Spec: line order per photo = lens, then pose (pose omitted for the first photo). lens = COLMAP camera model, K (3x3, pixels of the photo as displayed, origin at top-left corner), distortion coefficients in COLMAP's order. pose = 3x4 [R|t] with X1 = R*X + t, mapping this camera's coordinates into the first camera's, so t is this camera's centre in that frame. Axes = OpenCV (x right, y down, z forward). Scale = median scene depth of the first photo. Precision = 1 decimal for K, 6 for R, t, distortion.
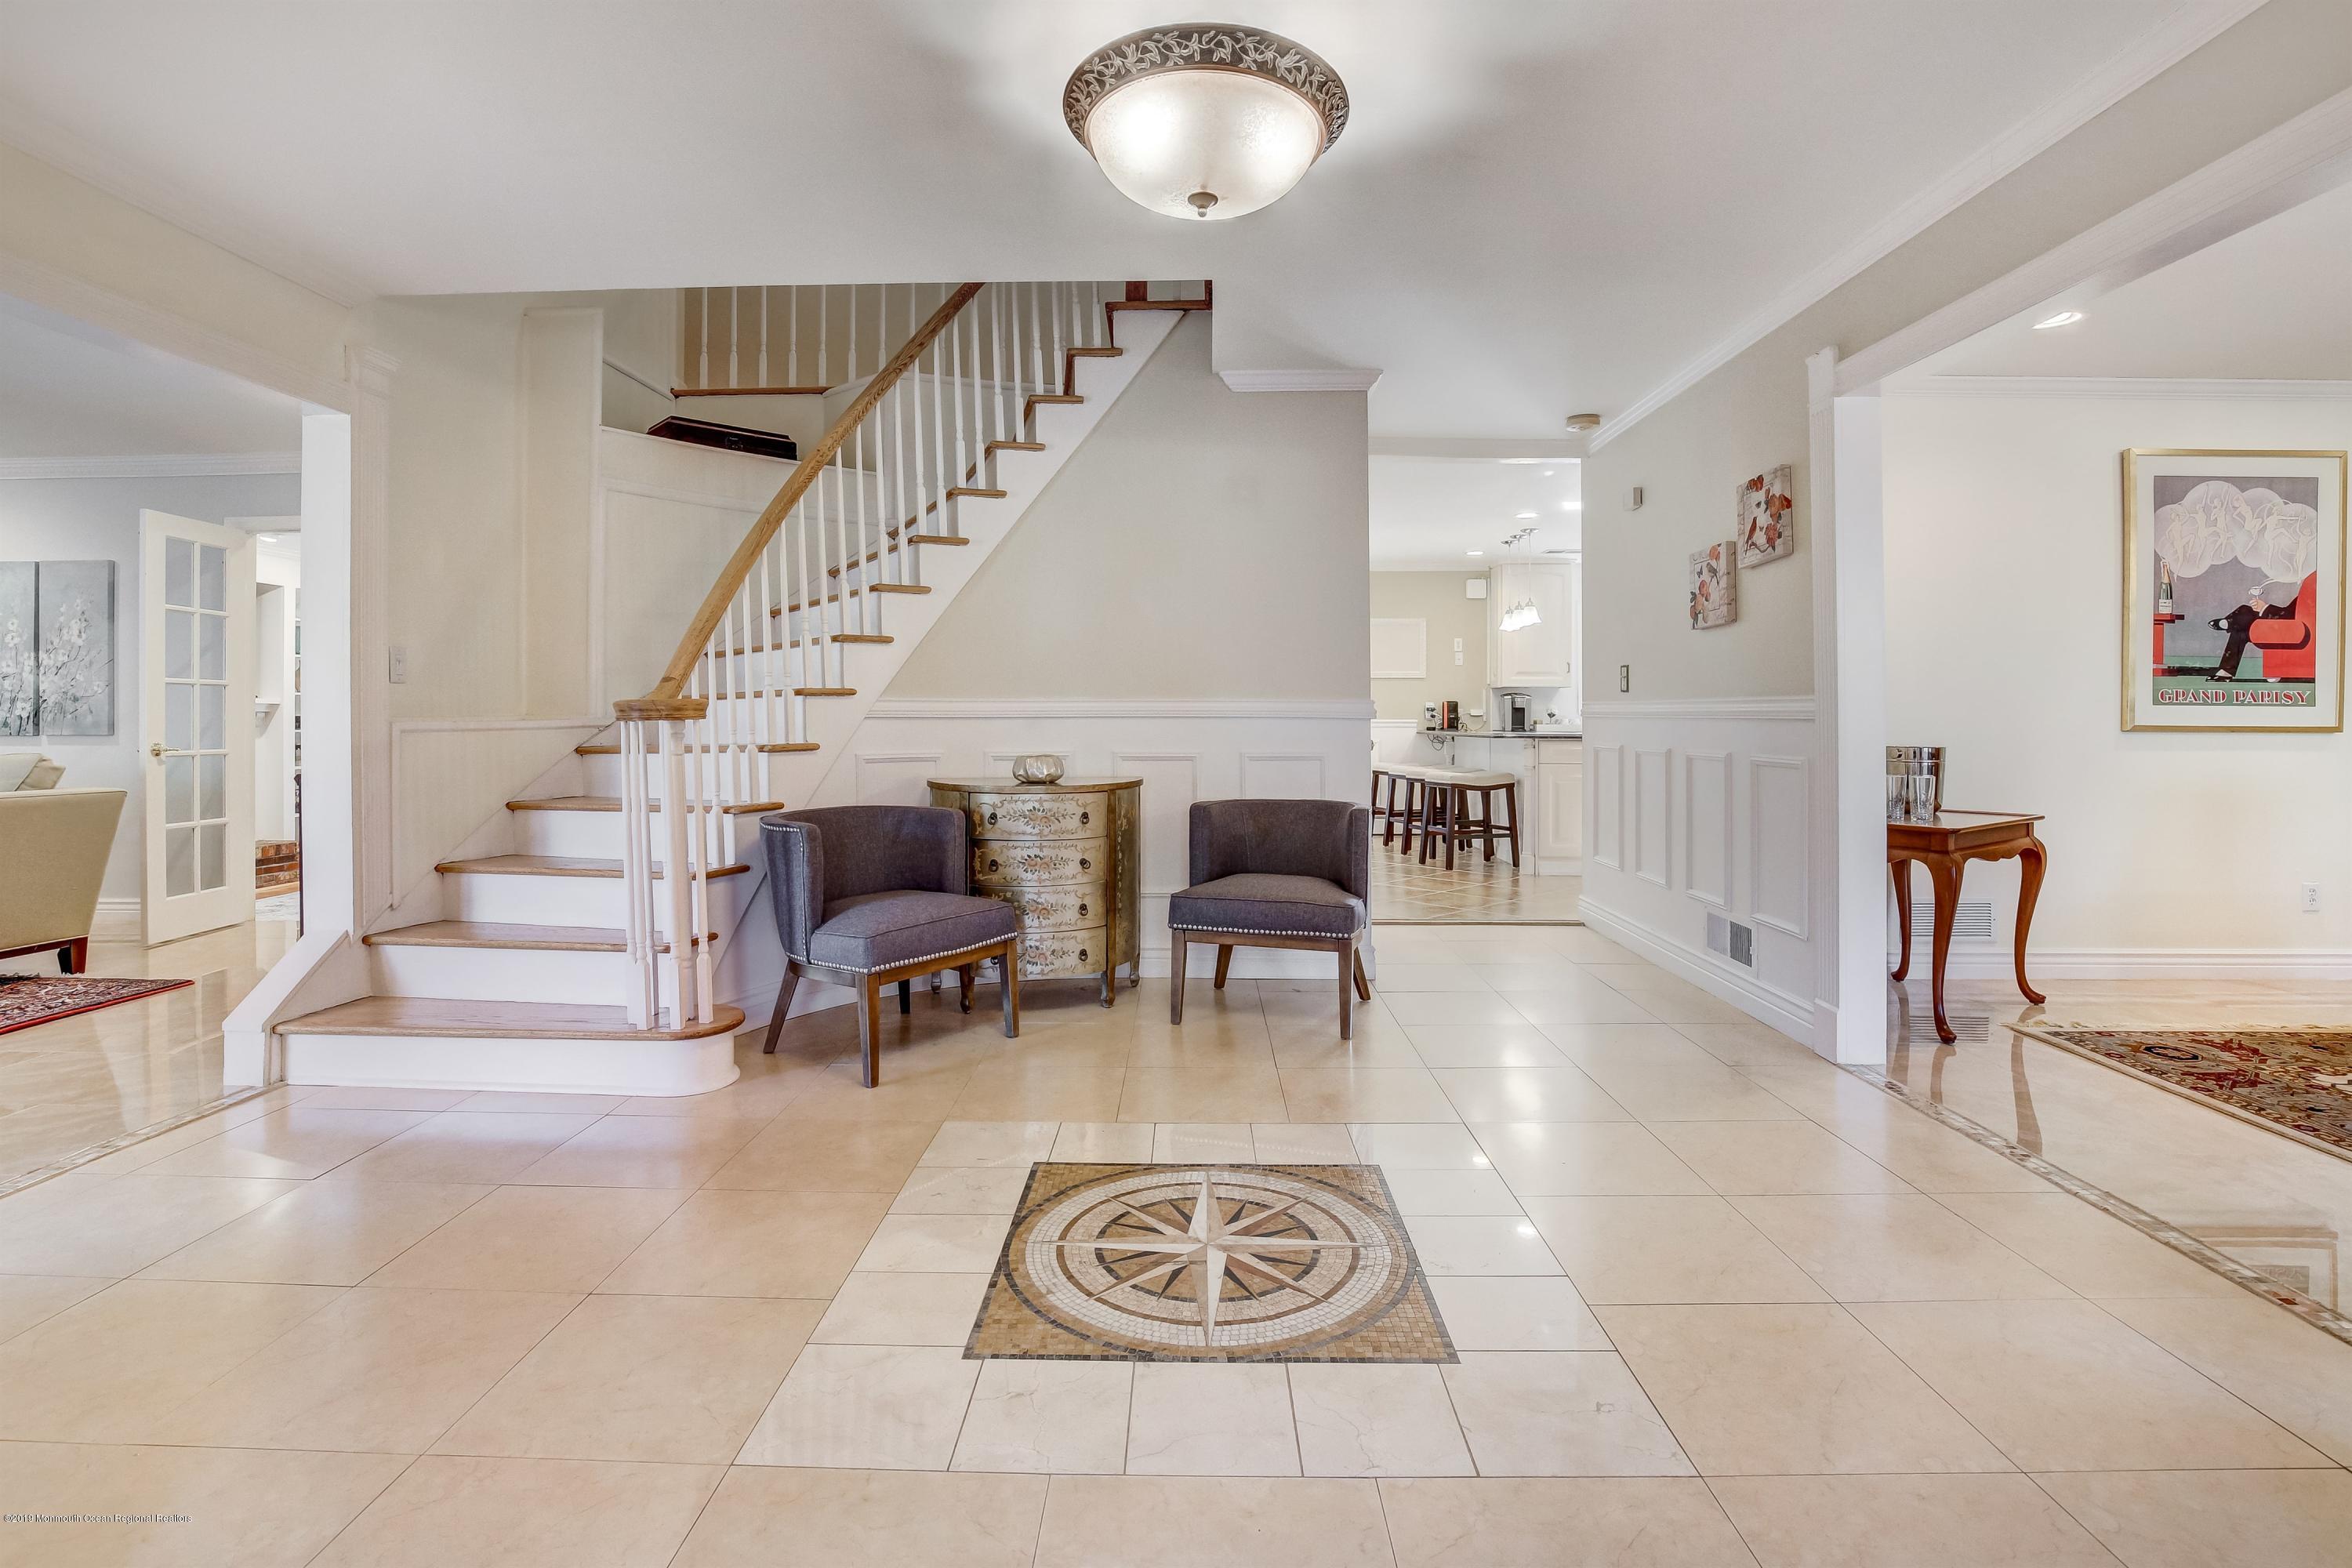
lens RADIAL K [[1107.0, 0, 1178.0], [0, 1107.0, 711.6], [0, 0, 1]] dist [-0.019525, 0.000429]
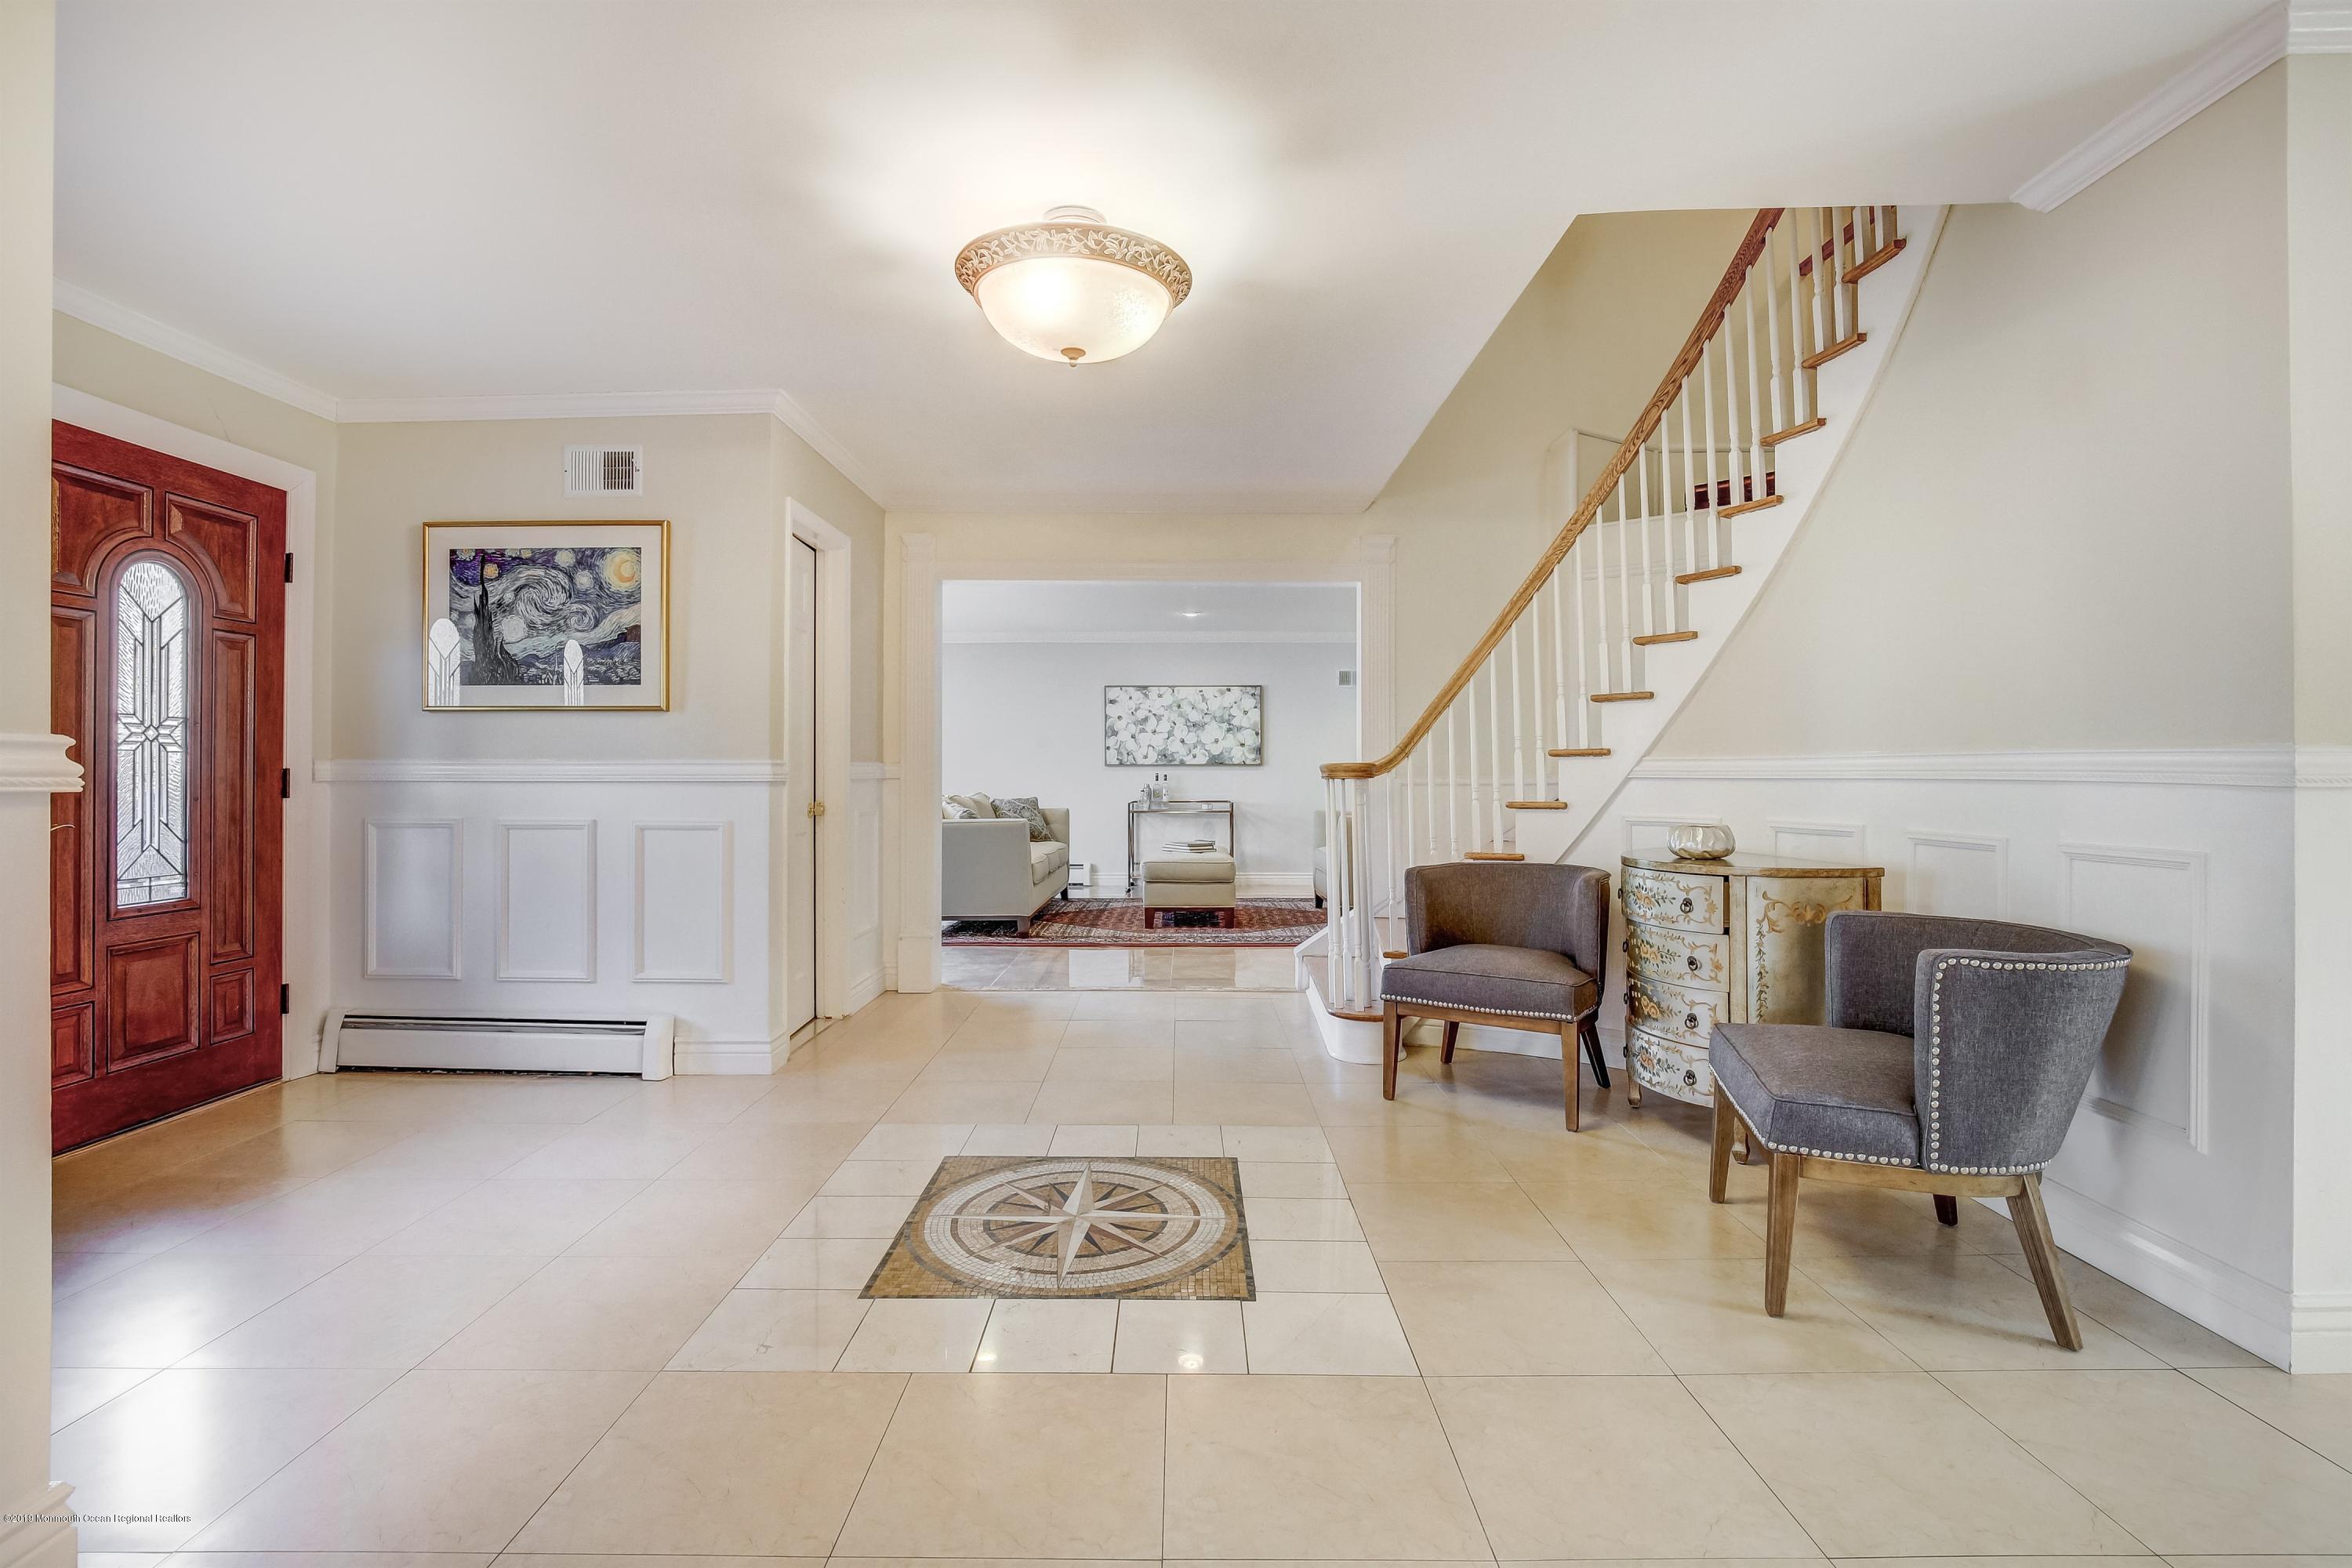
lens RADIAL K [[1074.7, 0, 1174.5], [0, 1074.7, 767.6], [0, 0, 1]] dist [-0.019569, -0.000260]
pose [[0.013029, -0.002342, -0.999912, 0.612198], [0.005592, 0.999982, -0.002269, -0.003271], [0.999899, -0.005562, 0.013042, 0.556554]]
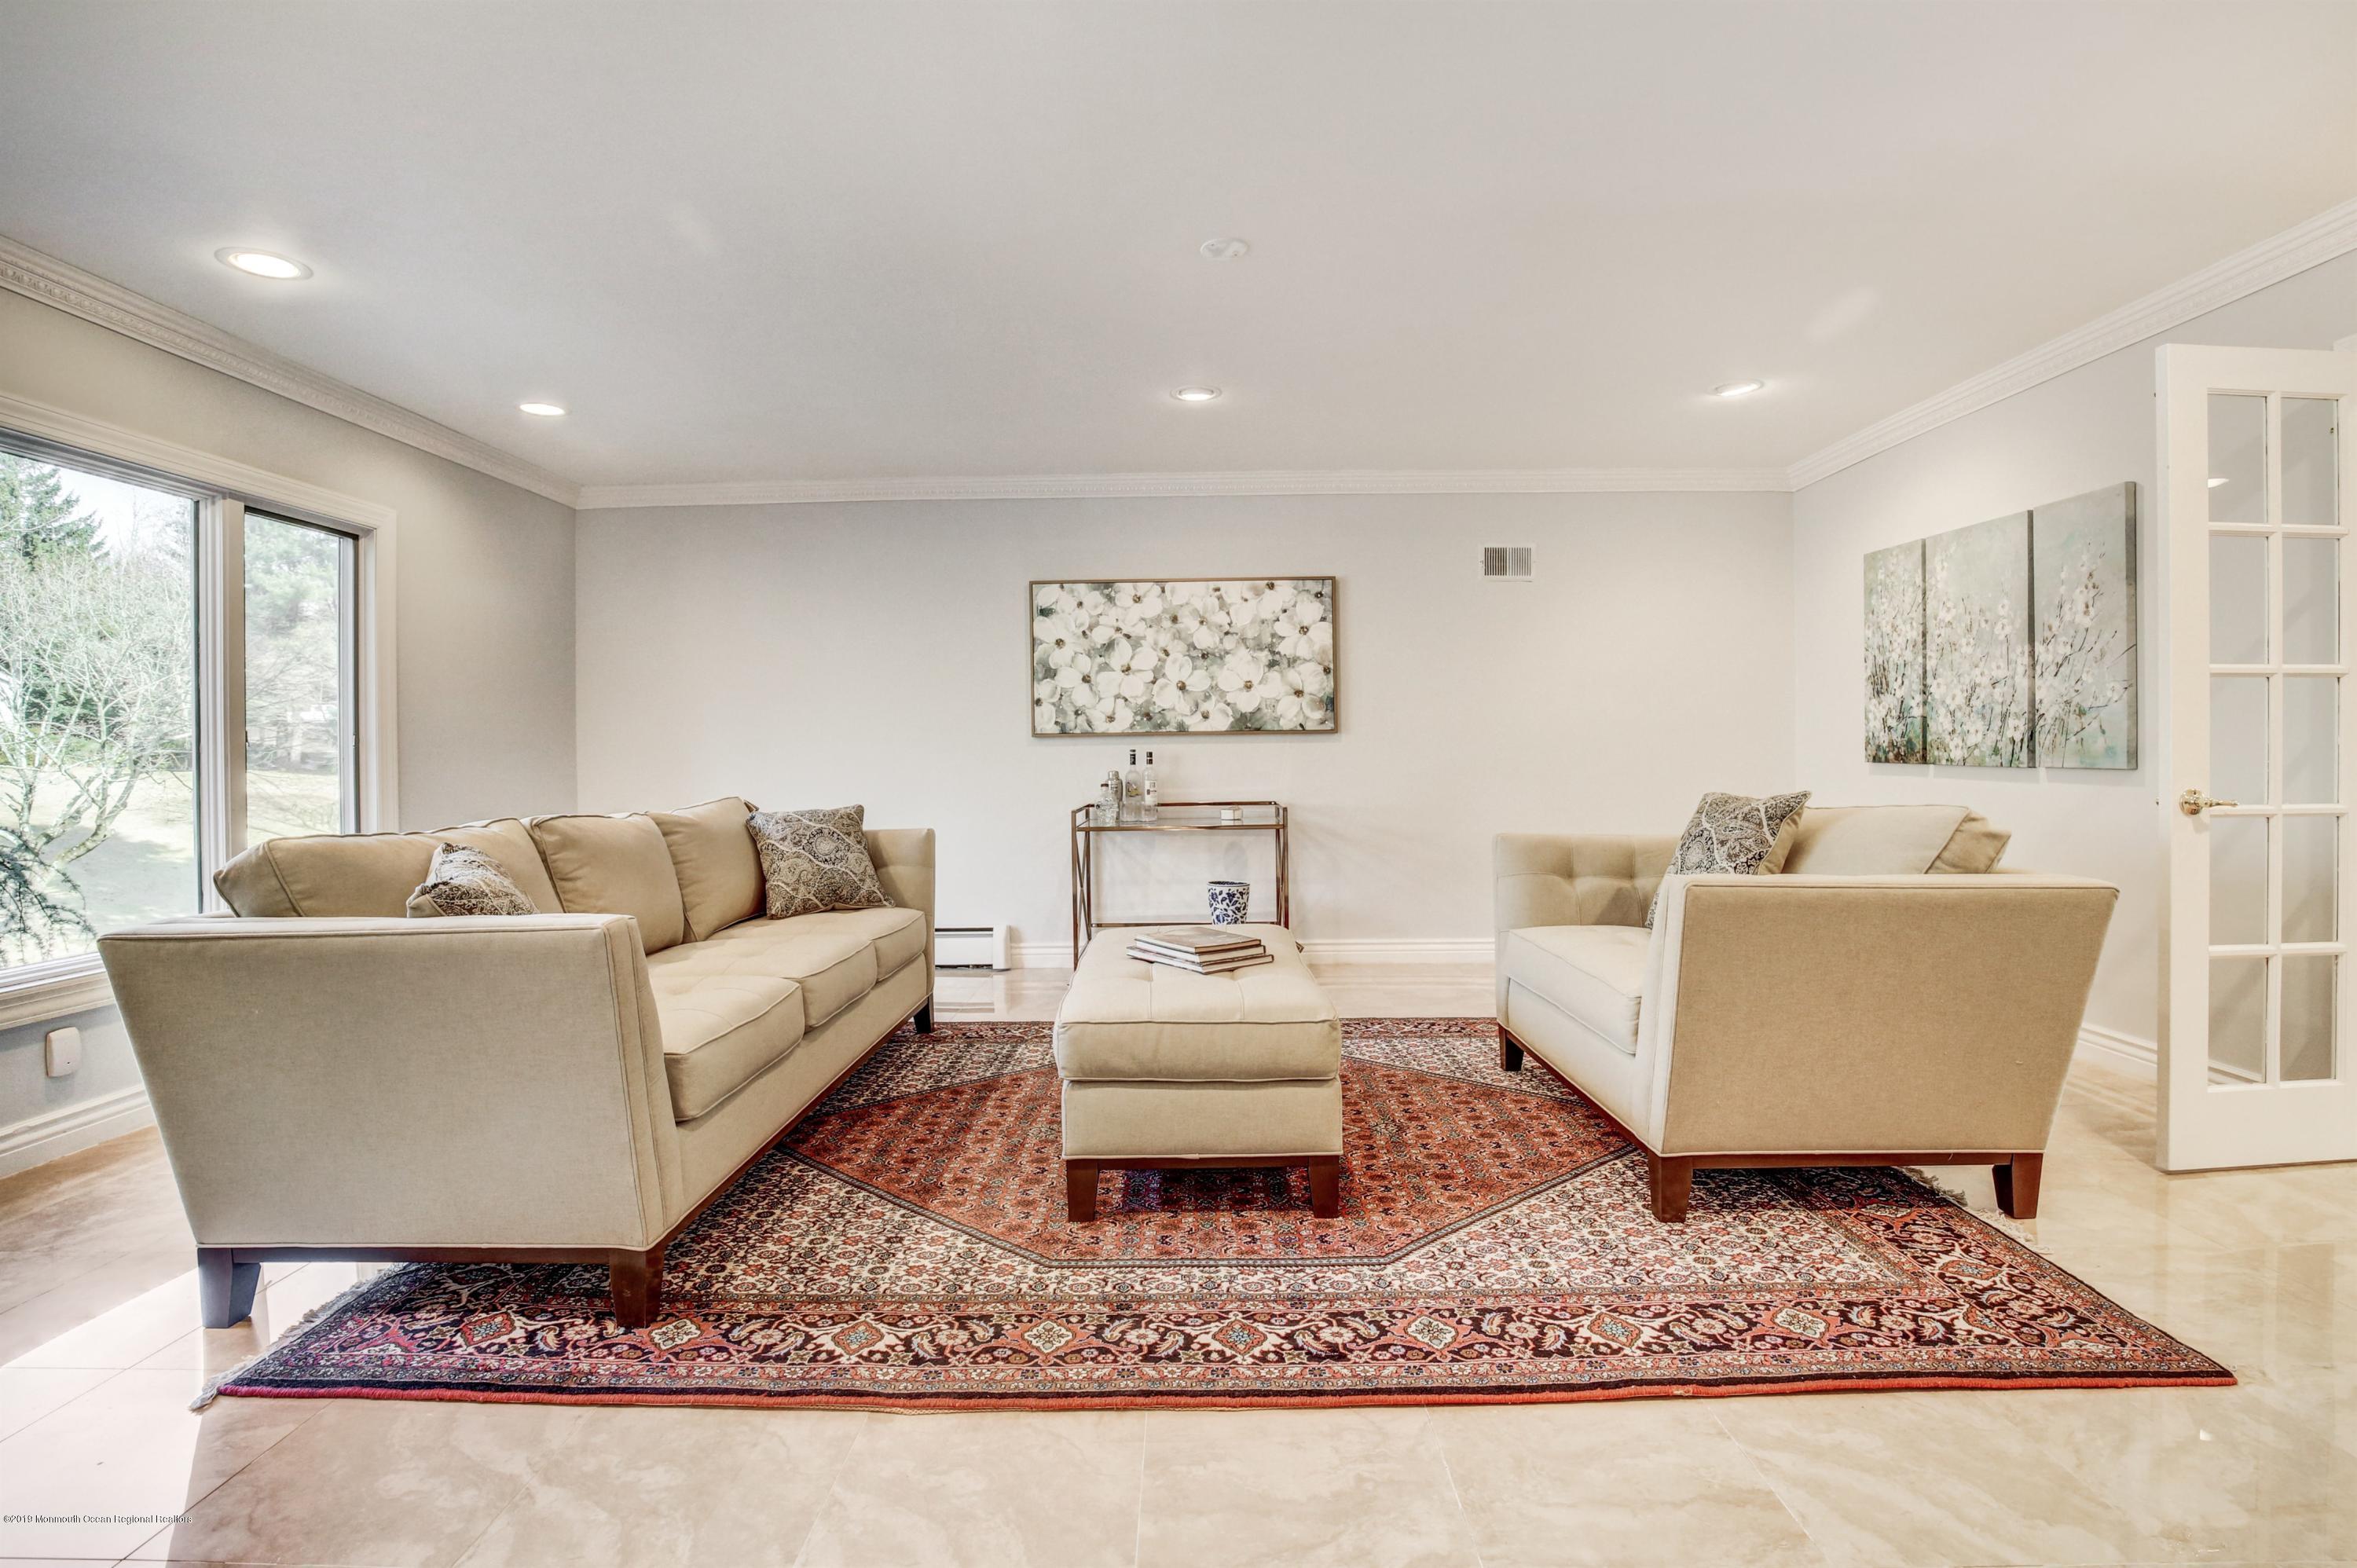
lens RADIAL K [[1076.9, 0, 1177.0], [0, 1076.9, 767.6], [0, 0, 1]] dist [-0.019569, -0.000260]
pose [[0.011895, 0.020064, -0.999728, -0.502891], [0.016827, 0.999653, 0.020263, -0.000325], [0.999788, -0.017064, 0.011553, 0.583383]]
